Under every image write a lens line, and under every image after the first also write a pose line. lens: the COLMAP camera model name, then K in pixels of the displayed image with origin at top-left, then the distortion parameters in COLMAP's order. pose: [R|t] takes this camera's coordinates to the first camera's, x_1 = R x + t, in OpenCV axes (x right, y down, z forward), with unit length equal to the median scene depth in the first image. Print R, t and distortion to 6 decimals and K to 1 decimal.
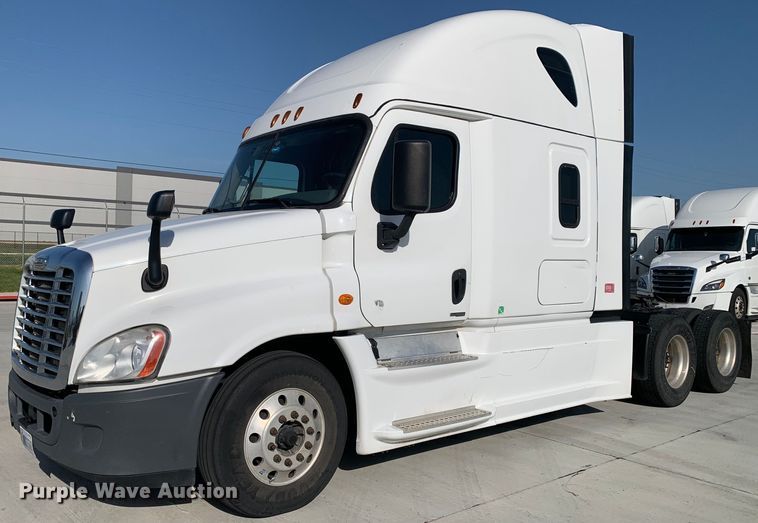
lens RADIAL K [[672.3, 0, 370.5], [0, 672.3, 256.2], [0, 0, 1]] dist [-0.008334, 0.039447]
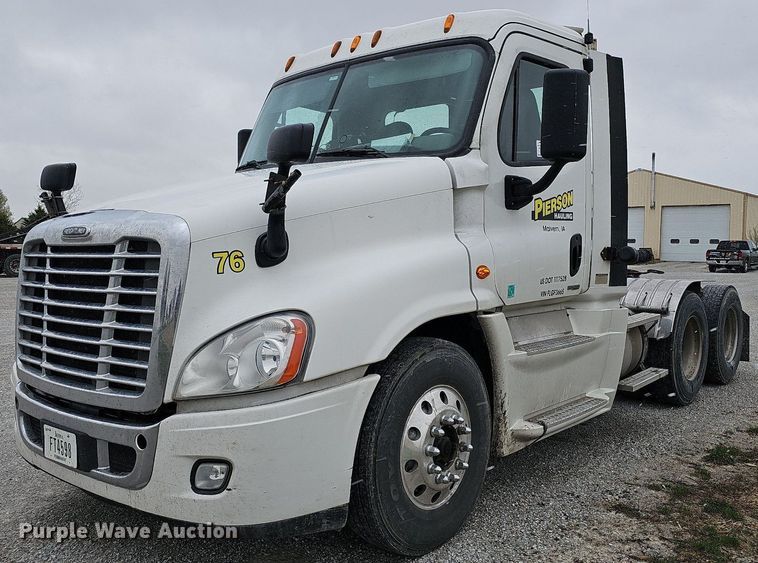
lens RADIAL K [[701.5, 0, 396.9], [0, 701.5, 296.4], [0, 0, 1]] dist [0.004181, 0.000000]
pose [[0.979619, -0.037561, 0.197321, -0.278051], [0.020378, 0.995877, 0.088401, 0.016160], [-0.199828, -0.082578, 0.976345, 0.186691]]
